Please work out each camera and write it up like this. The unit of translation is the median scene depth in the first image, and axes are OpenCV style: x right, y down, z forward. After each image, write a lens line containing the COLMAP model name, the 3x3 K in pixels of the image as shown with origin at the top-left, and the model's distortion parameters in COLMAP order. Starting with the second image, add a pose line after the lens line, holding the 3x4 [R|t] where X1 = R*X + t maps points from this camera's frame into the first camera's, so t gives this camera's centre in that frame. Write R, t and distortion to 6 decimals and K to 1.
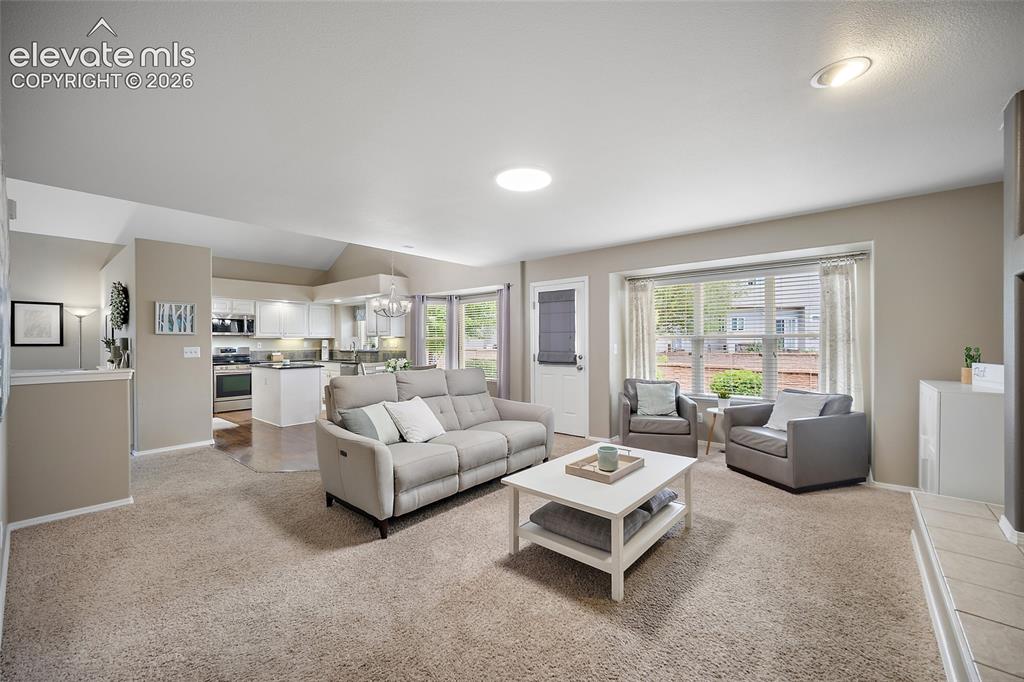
lens RADIAL K [[401.7, 0, 512.2], [0, 401.7, 343.0], [0, 0, 1]] dist [-0.008001, 0.001103]
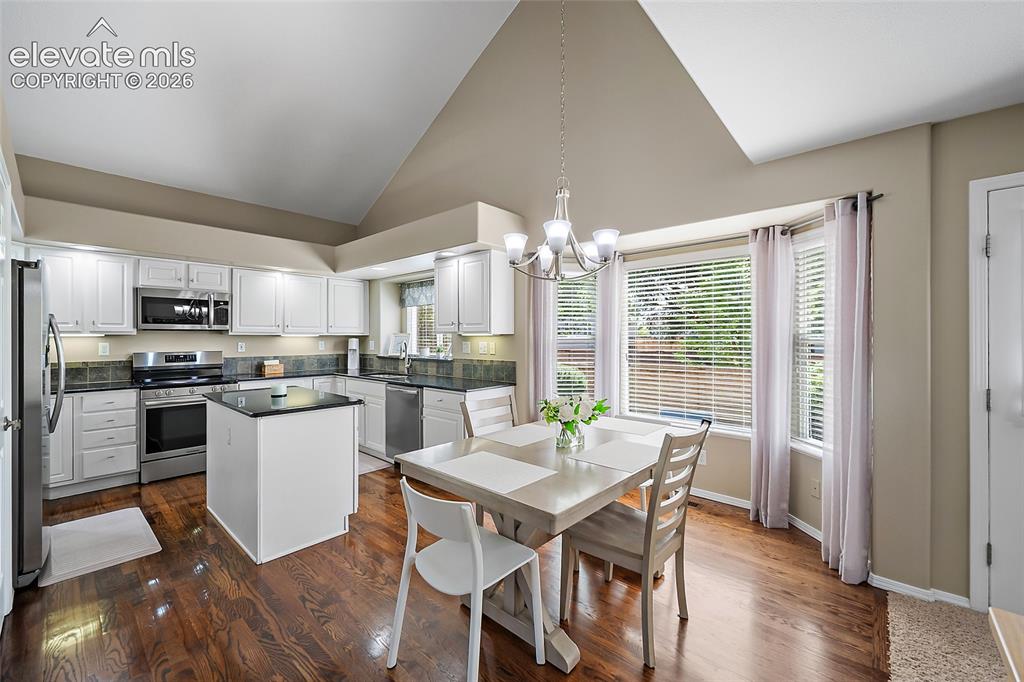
lens RADIAL K [[401.7, 0, 514.6], [0, 401.7, 336.8], [0, 0, 1]] dist [-0.008001, 0.001103]
pose [[0.999567, 0.004953, -0.029015, -0.241471], [-0.005100, 0.999974, -0.005004, -0.009462], [0.028990, 0.005150, 0.999566, 0.471482]]
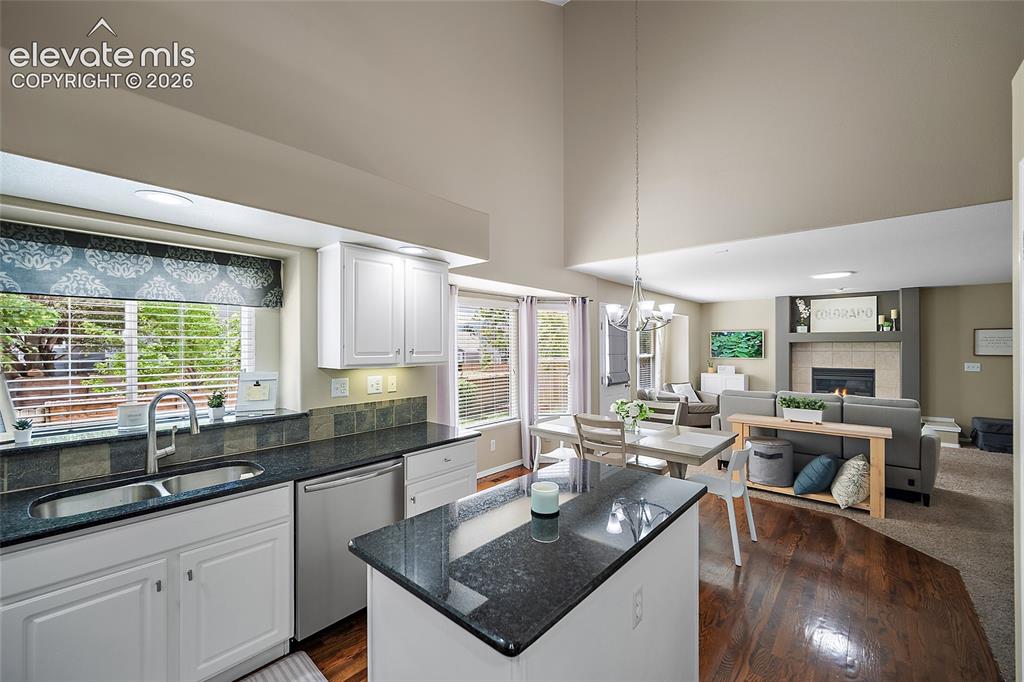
lens RADIAL K [[401.7, 0, 513.1], [0, 401.7, 347.1], [0, 0, 1]] dist [-0.008001, 0.001103]
pose [[0.031624, 0.002965, 0.999495, -0.660955], [0.004389, 0.999986, -0.003105, -0.030368], [-0.999490, 0.004485, 0.031611, 0.855541]]
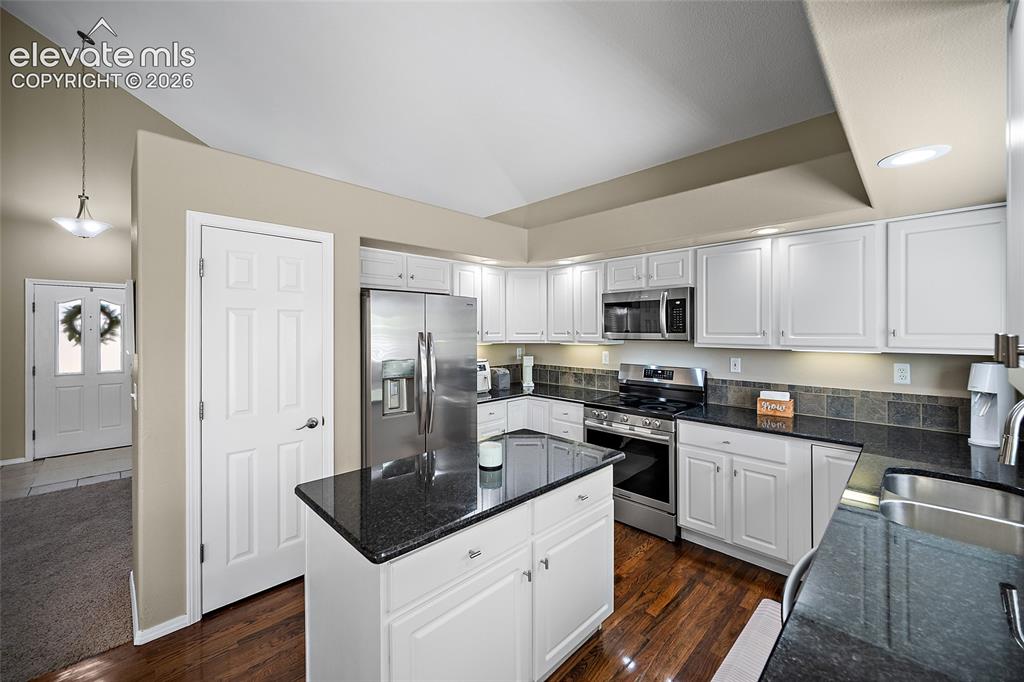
lens RADIAL K [[401.7, 0, 511.0], [0, 401.7, 331.0], [0, 0, 1]] dist [-0.008001, 0.001103]
pose [[-0.094198, 0.008705, -0.995515, -0.257038], [-0.002462, 0.999957, 0.008976, -0.031463], [0.995550, 0.003296, -0.094172, 0.880976]]
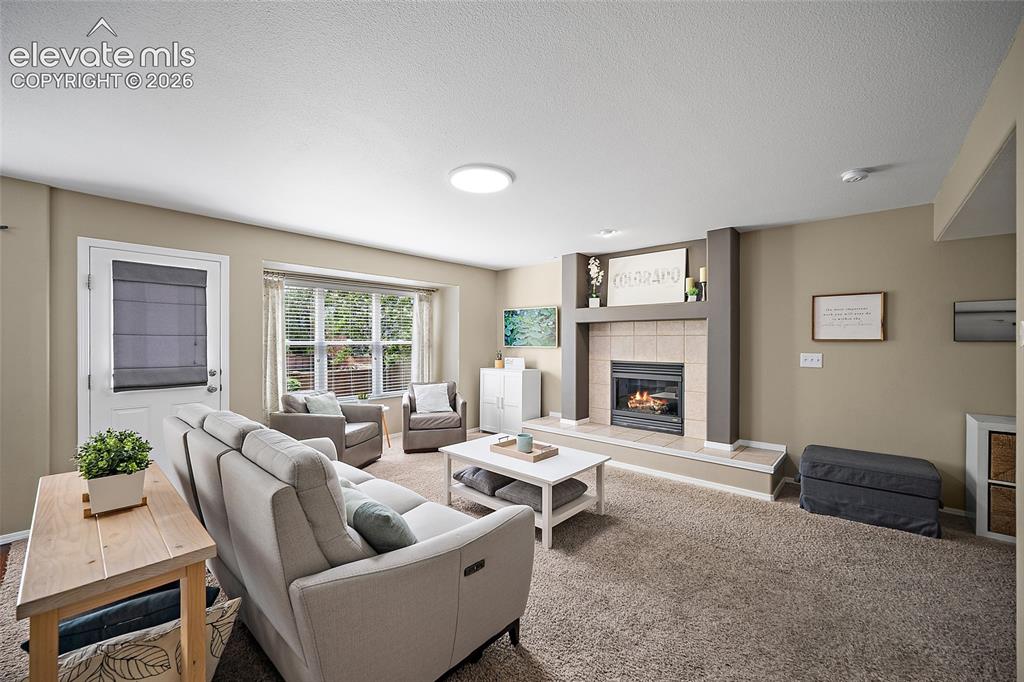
lens RADIAL K [[401.7, 0, 508.8], [0, 401.7, 342.2], [0, 0, 1]] dist [-0.008001, 0.001103]
pose [[0.020973, -0.000227, 0.999780, -0.325448], [0.000981, 0.999999, 0.000207, -0.010793], [-0.999780, 0.000976, 0.020973, 0.321351]]
